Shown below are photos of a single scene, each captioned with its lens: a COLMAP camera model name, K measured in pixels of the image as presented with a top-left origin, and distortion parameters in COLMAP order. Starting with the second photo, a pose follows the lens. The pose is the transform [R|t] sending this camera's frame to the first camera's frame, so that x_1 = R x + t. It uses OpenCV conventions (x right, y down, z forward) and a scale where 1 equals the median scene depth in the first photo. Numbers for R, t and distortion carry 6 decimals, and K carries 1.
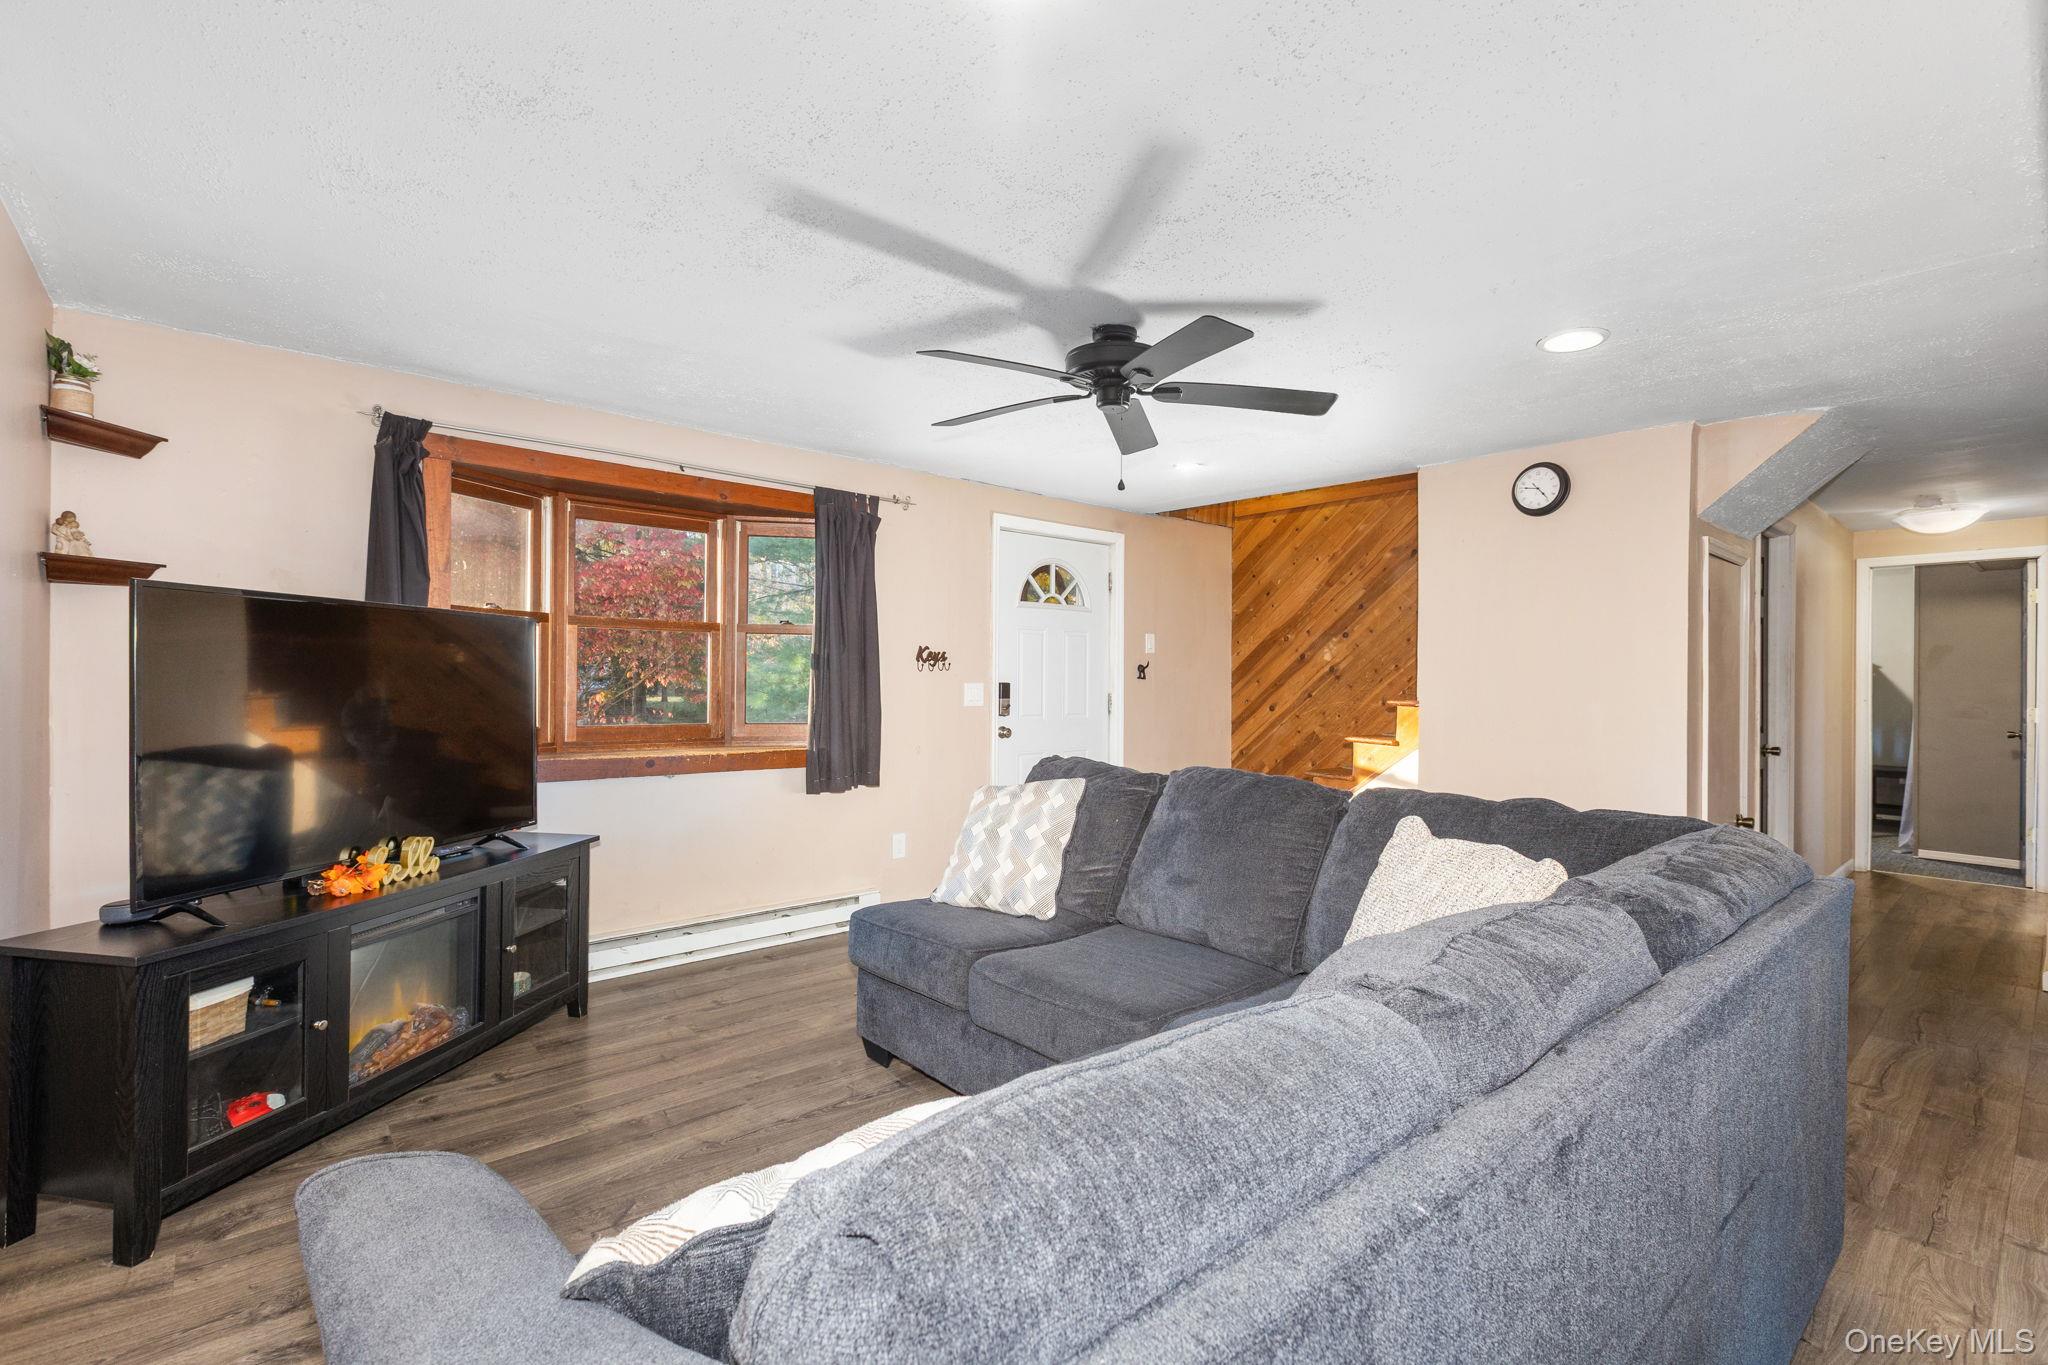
lens RADIAL K [[919.0, 0, 1010.8], [0, 919.0, 692.1], [0, 0, 1]] dist [0.006801, -0.002081]
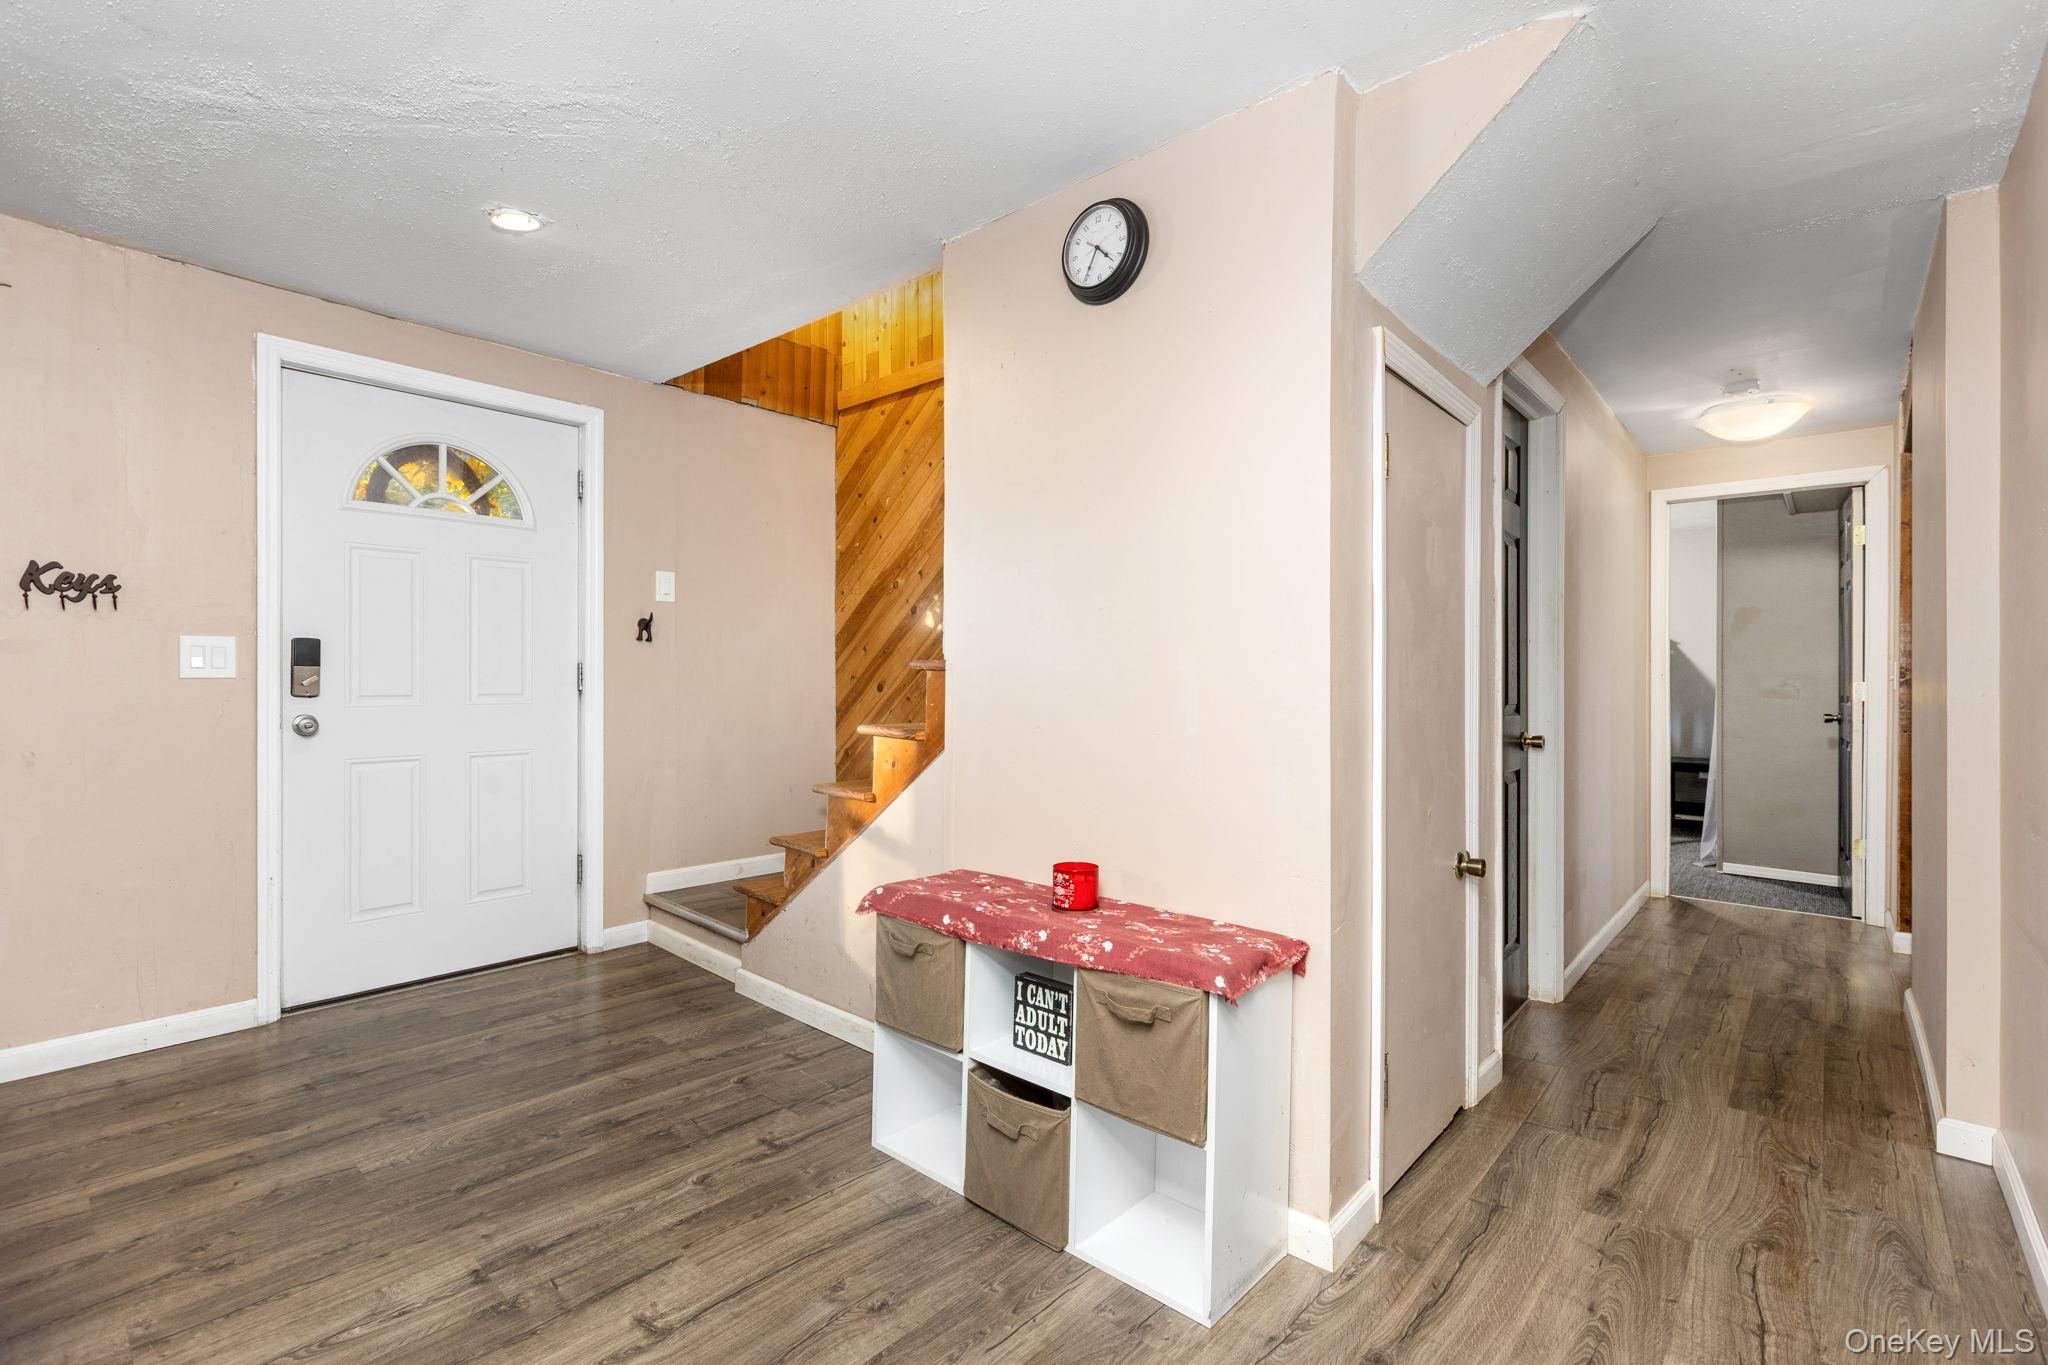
lens RADIAL K [[919.0, 0, 1006.2], [0, 919.0, 687.0], [0, 0, 1]] dist [0.006801, -0.002081]
pose [[0.992008, -0.003928, 0.126111, 0.338735], [0.004145, 0.999990, -0.001455, 0.021632], [-0.126104, 0.001967, 0.992015, 0.362952]]
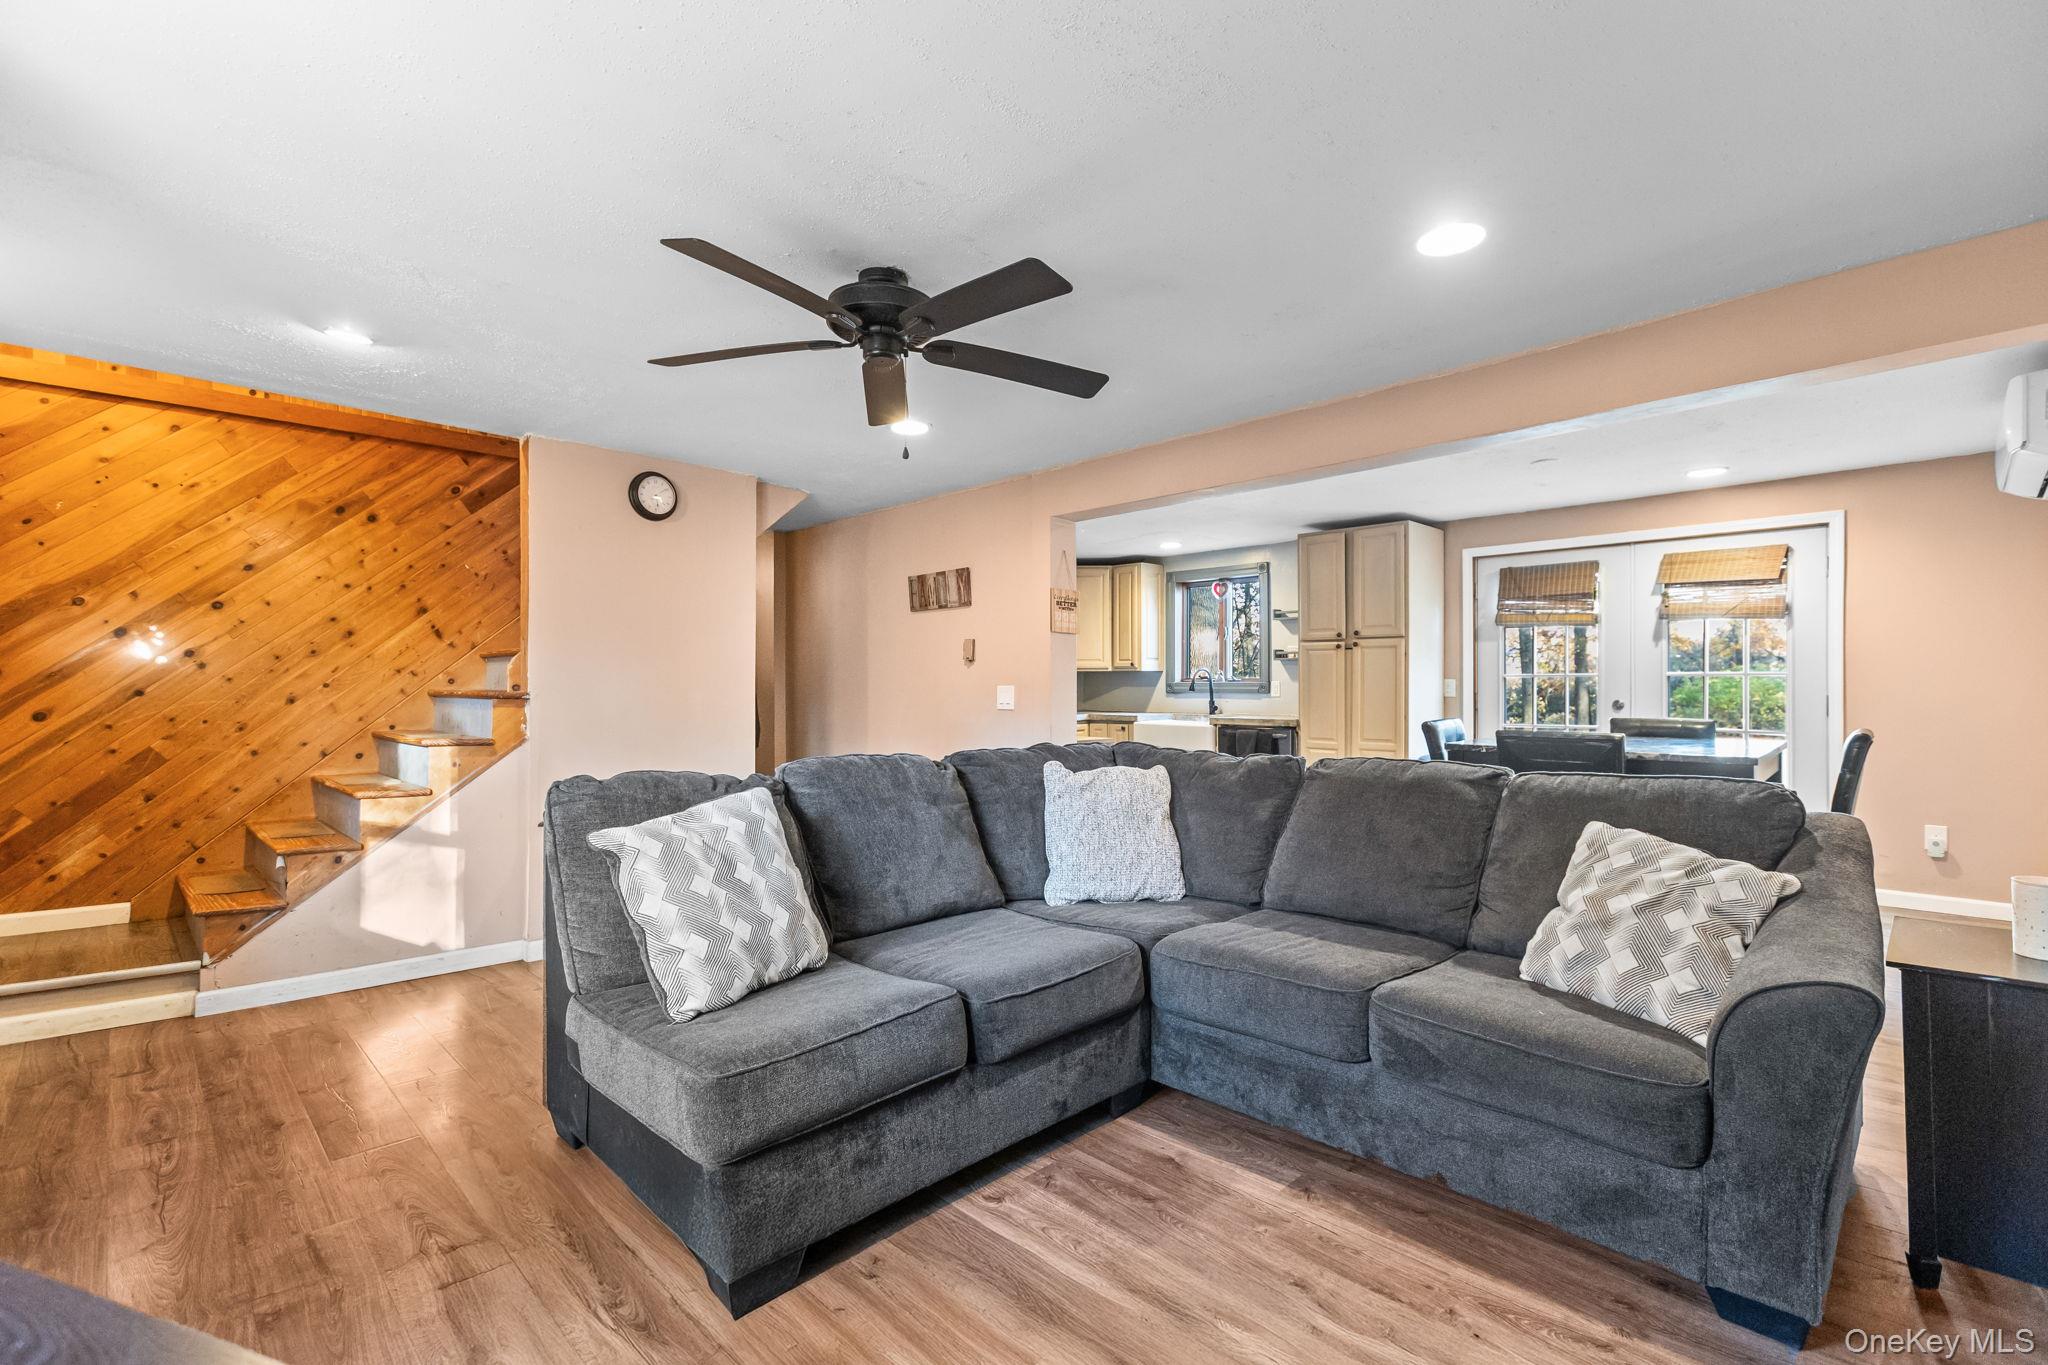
lens RADIAL K [[919.0, 0, 1021.8], [0, 919.0, 693.5], [0, 0, 1]] dist [0.006801, -0.002081]
pose [[-0.082941, -0.004831, 0.996543, -0.418225], [0.015031, 0.999868, 0.006098, 0.010750], [-0.996441, 0.015485, -0.082857, 0.491768]]
